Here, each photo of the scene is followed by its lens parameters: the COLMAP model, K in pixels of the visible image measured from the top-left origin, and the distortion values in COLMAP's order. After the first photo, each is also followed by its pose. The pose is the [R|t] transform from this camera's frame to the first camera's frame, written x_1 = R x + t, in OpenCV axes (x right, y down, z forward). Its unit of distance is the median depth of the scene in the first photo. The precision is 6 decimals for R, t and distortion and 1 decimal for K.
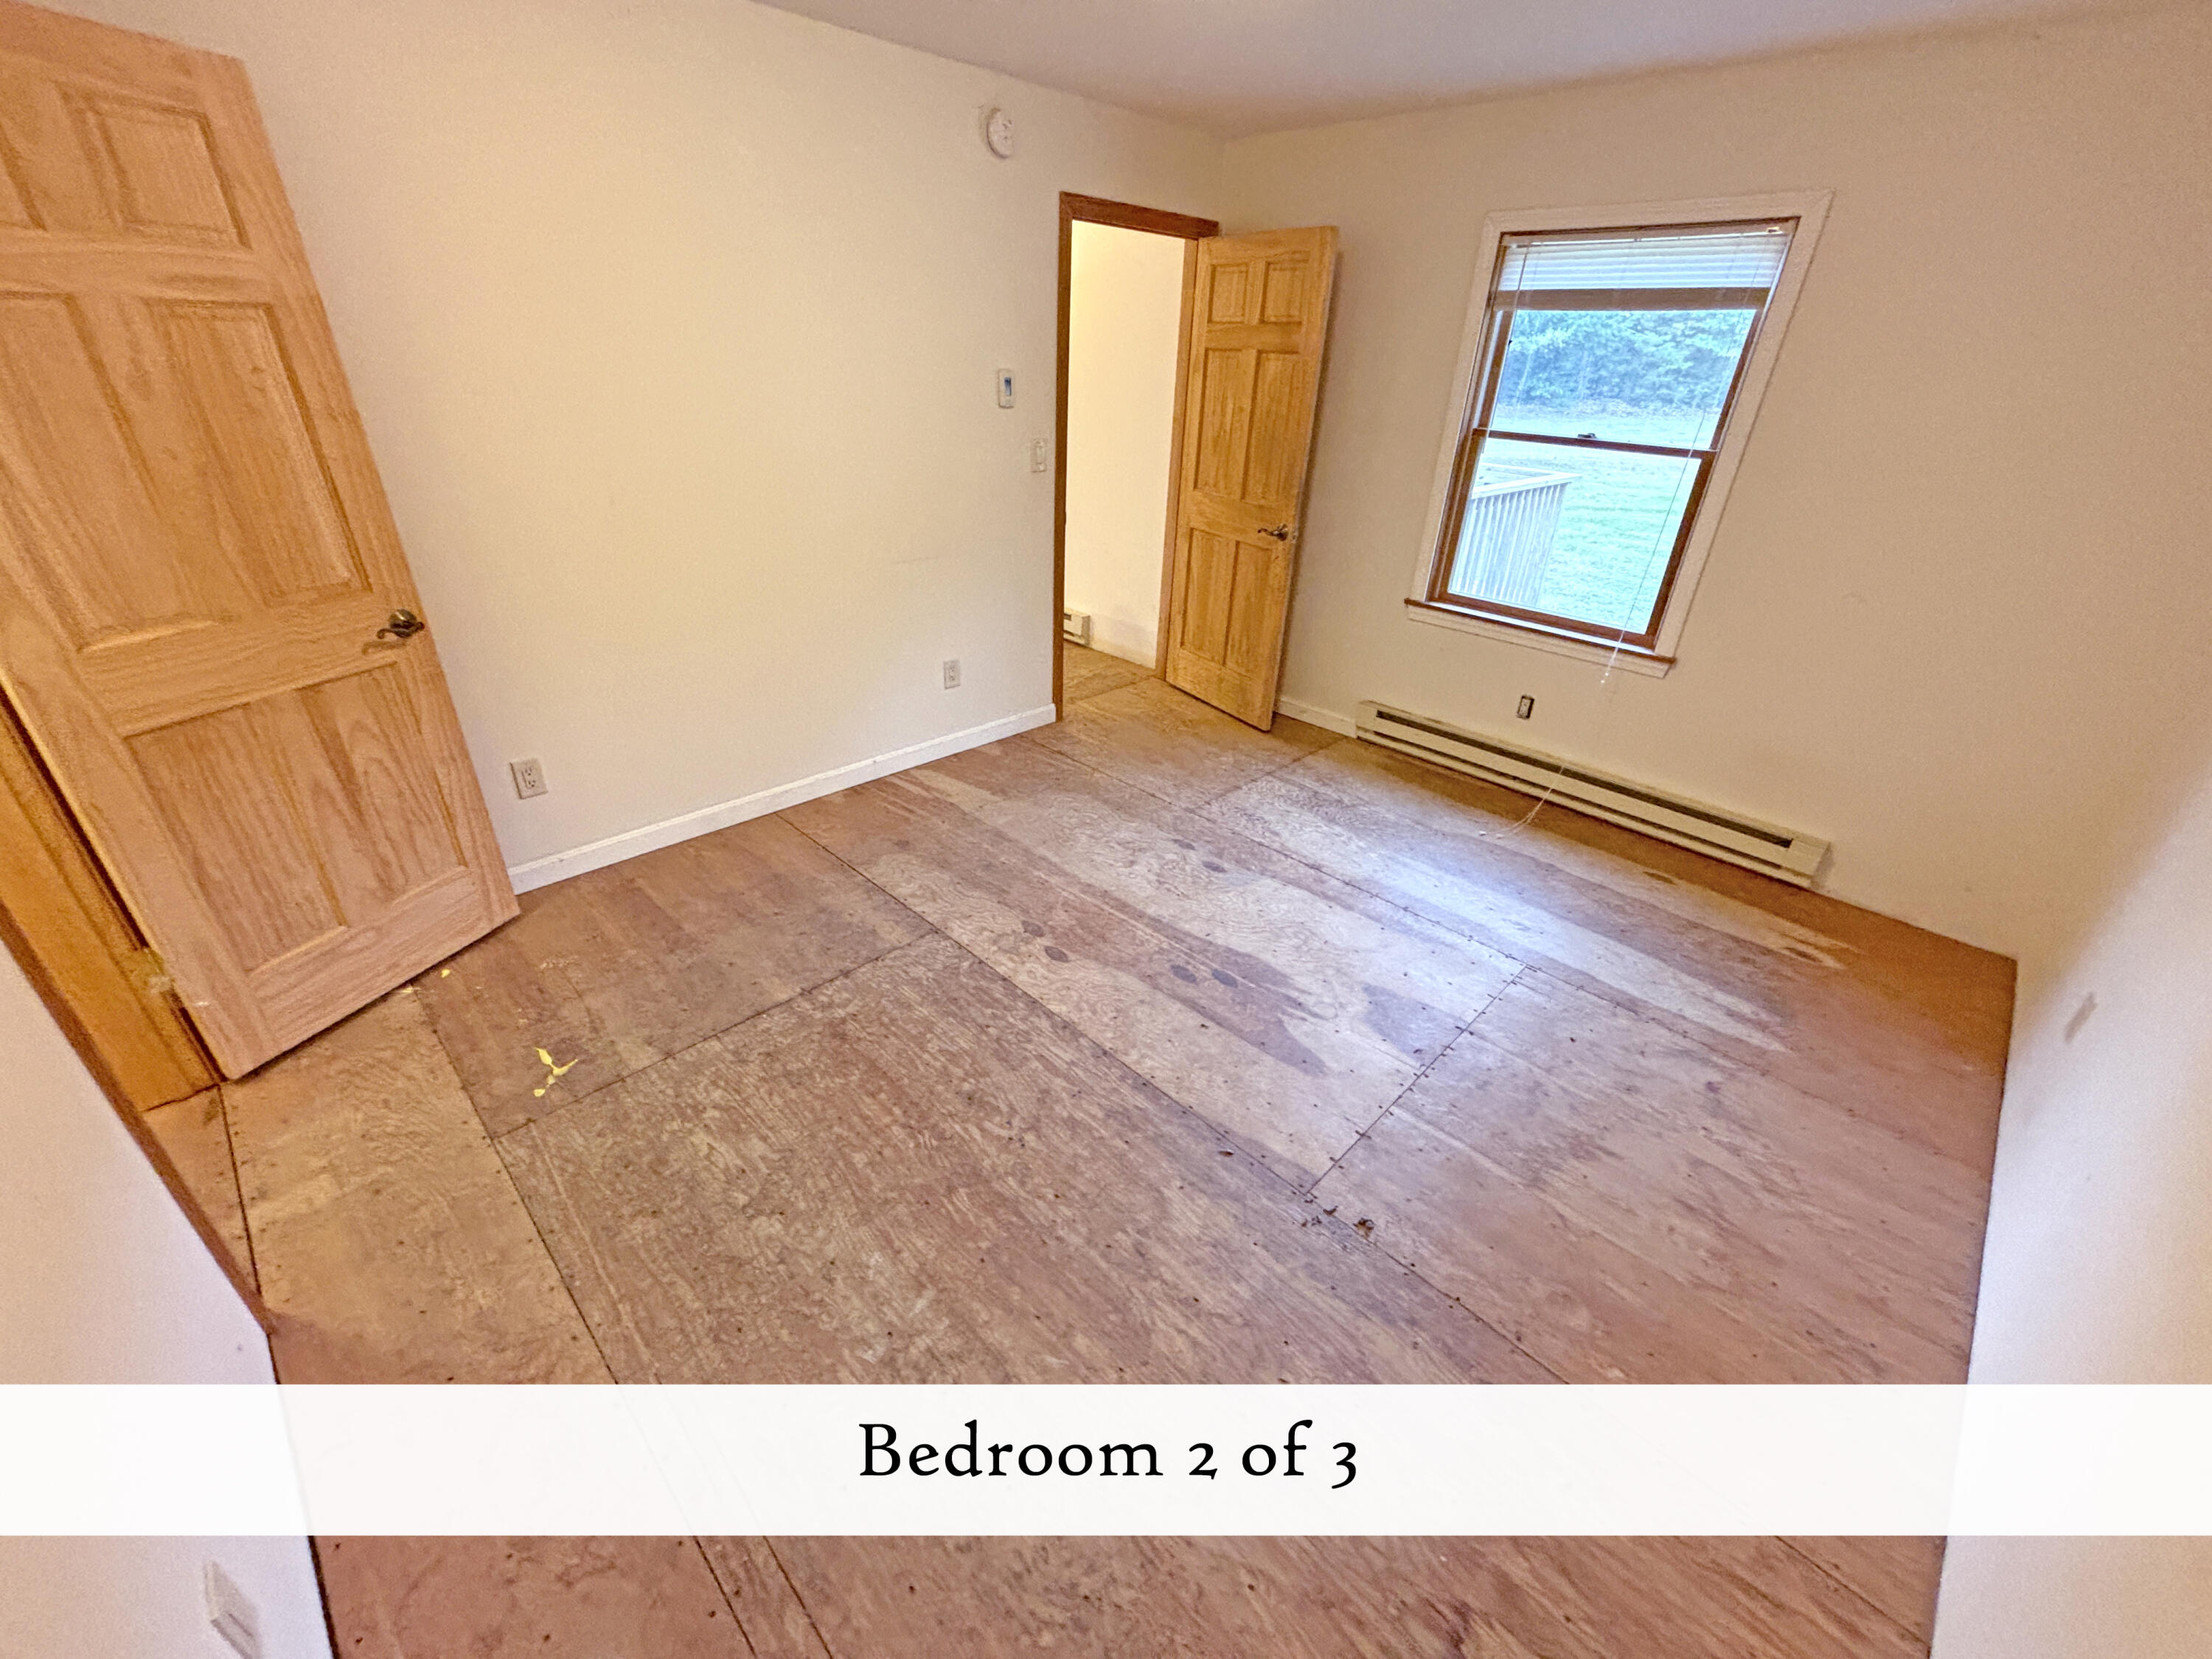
lens RADIAL K [[889.2, 0, 1112.4], [0, 889.2, 827.7], [0, 0, 1]] dist [0.003693, -0.002691]
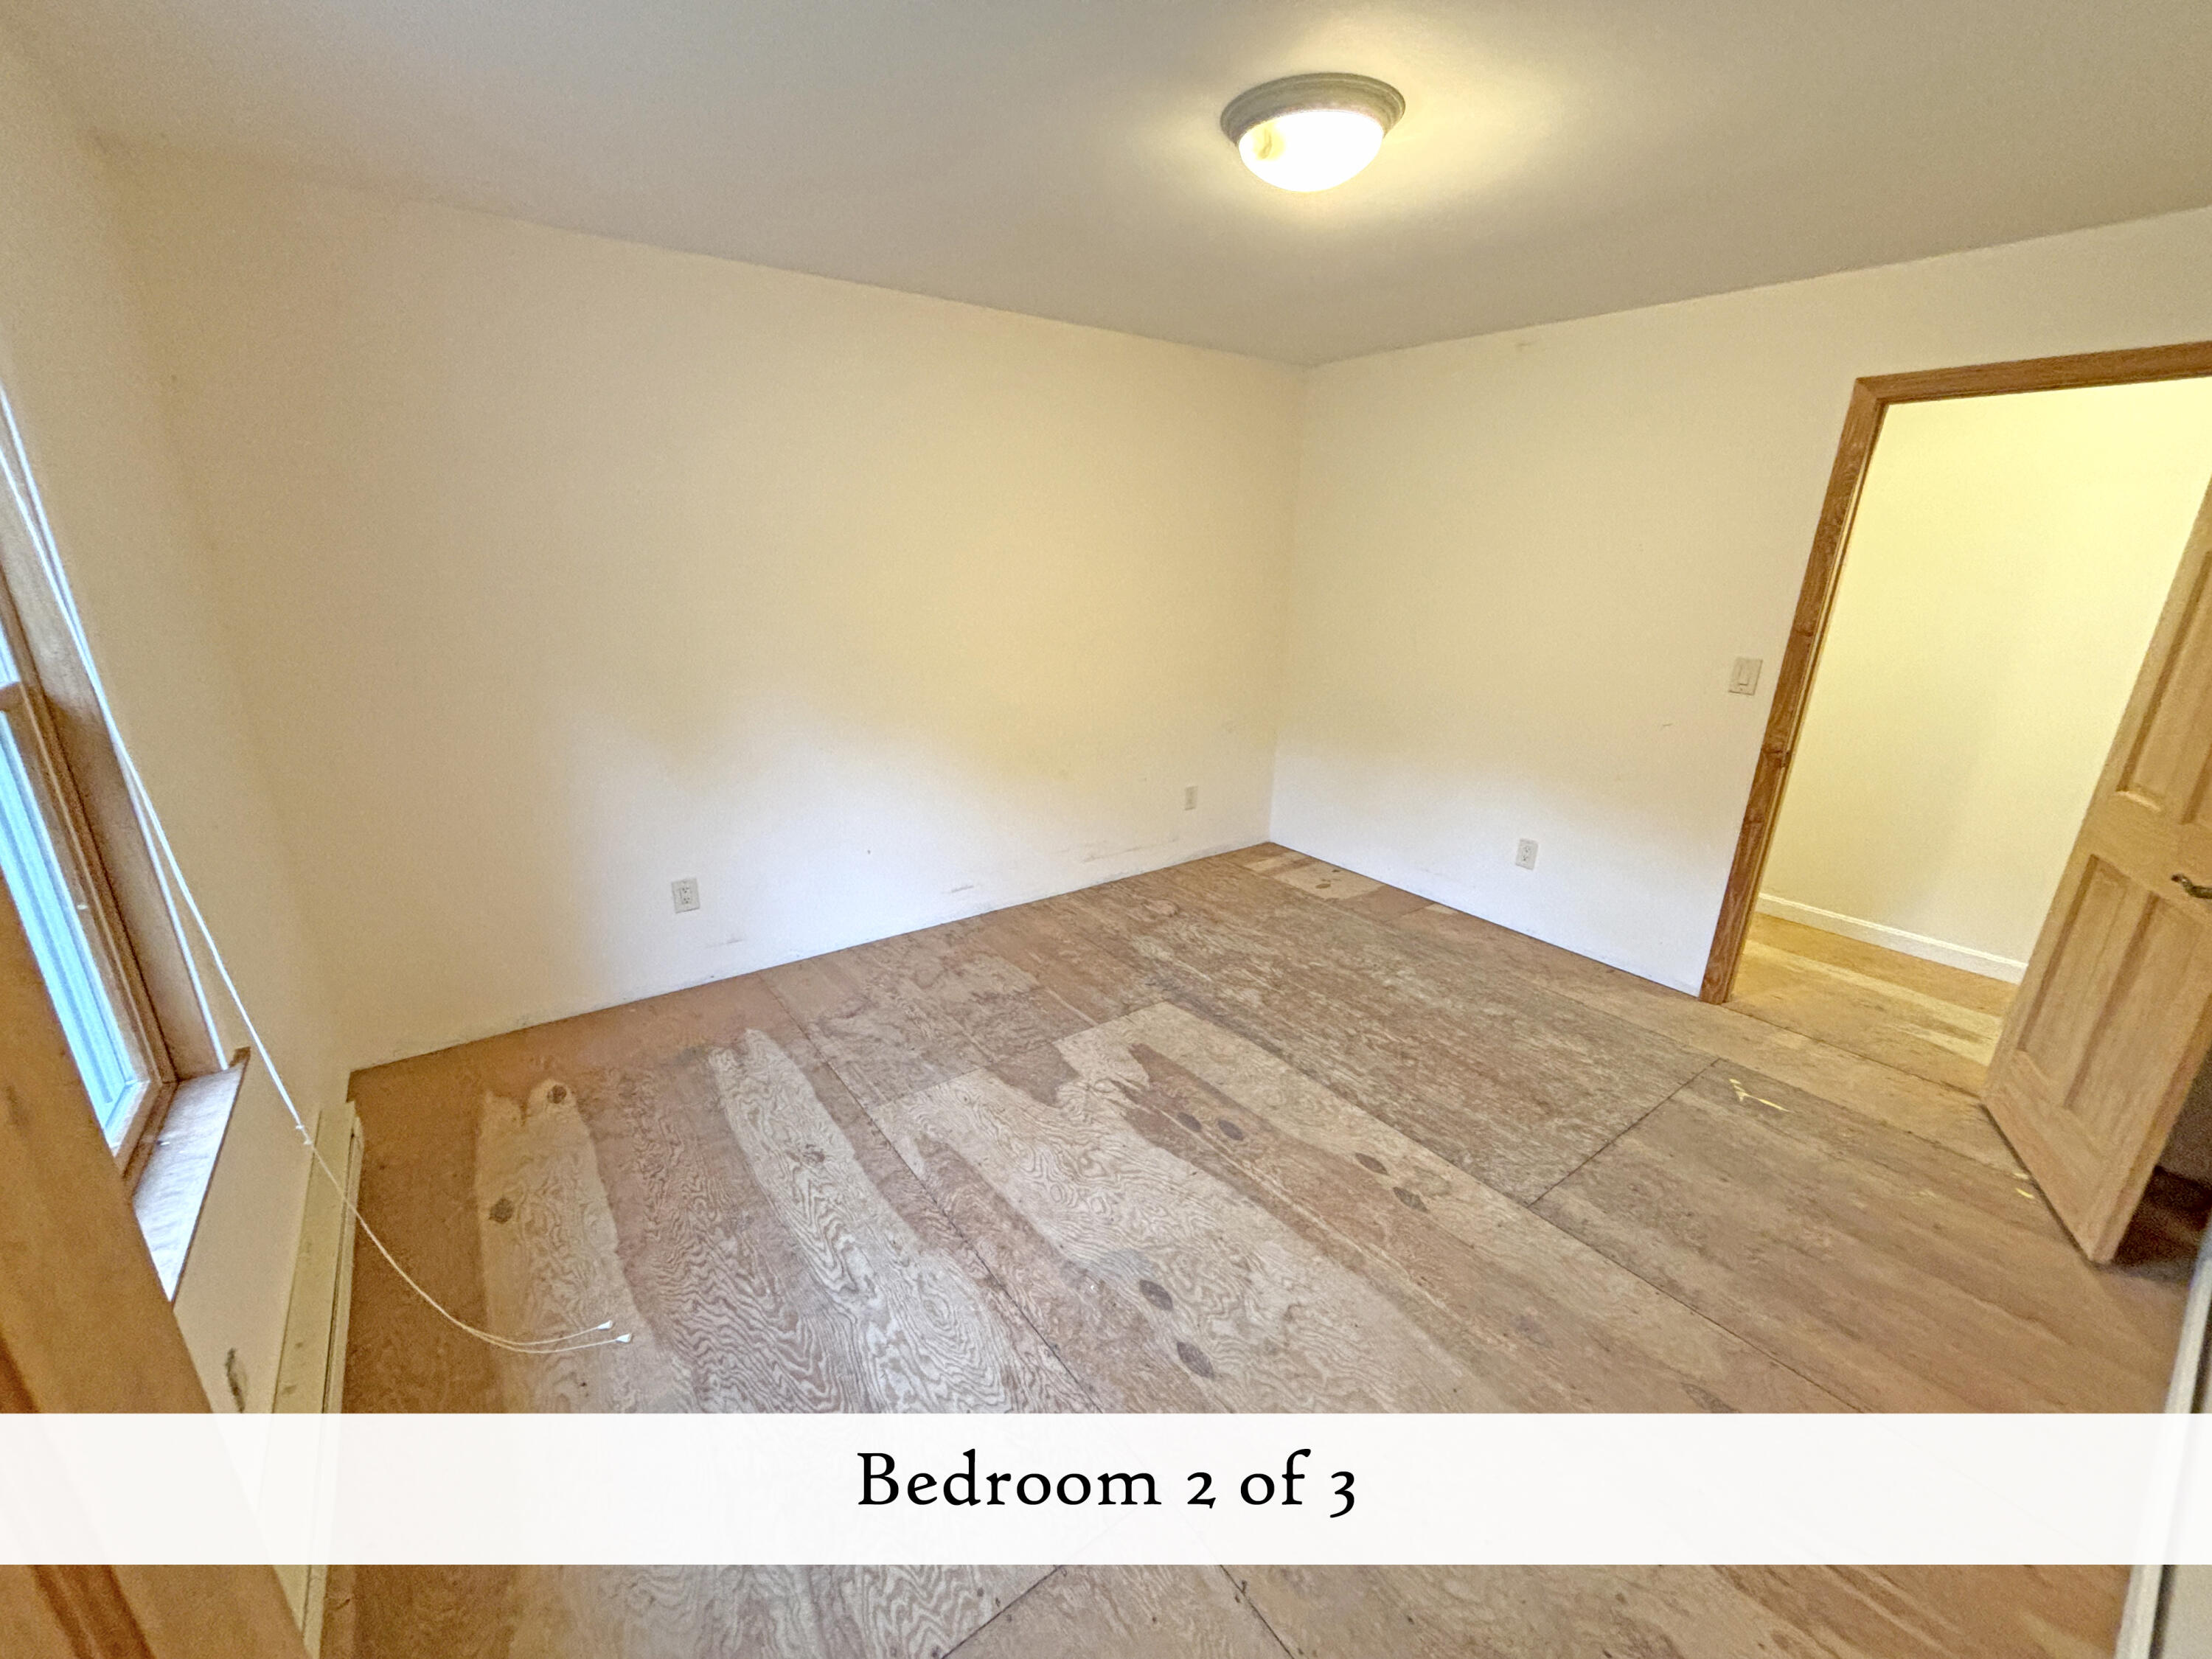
lens RADIAL K [[889.2, 0, 1098.0], [0, 889.2, 832.6], [0, 0, 1]] dist [0.003693, -0.002691]
pose [[-0.984747, -0.105577, 0.138302, 0.126762], [0.028437, 0.686522, 0.726553, -0.791413], [-0.171655, 0.719403, -0.673048, 1.484012]]
